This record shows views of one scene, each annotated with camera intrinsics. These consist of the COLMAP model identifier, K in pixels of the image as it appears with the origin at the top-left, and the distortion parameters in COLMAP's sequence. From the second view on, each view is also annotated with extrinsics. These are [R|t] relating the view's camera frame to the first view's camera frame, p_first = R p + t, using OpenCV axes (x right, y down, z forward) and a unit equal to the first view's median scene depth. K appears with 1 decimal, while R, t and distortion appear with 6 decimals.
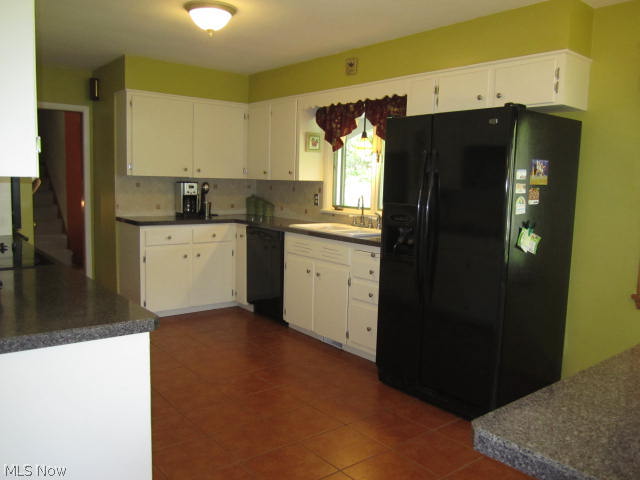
lens RADIAL K [[526.0, 0, 320.0], [0, 526.0, 240.0], [0, 0, 1]] dist [-0.055196, 0.011510]
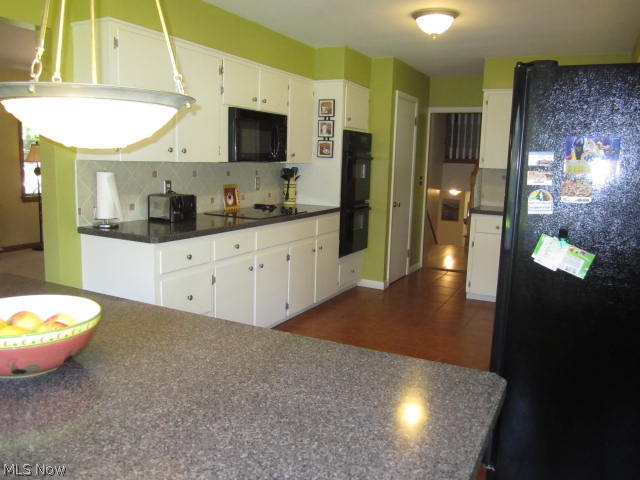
lens RADIAL K [[526.0, 0, 320.0], [0, 526.0, 240.0], [0, 0, 1]] dist [-0.055196, 0.011510]
pose [[0.406281, 0.123361, -0.905383, 0.895078], [-0.121039, 0.989379, 0.080490, -0.035316], [0.905696, 0.076885, 0.416898, 0.426147]]
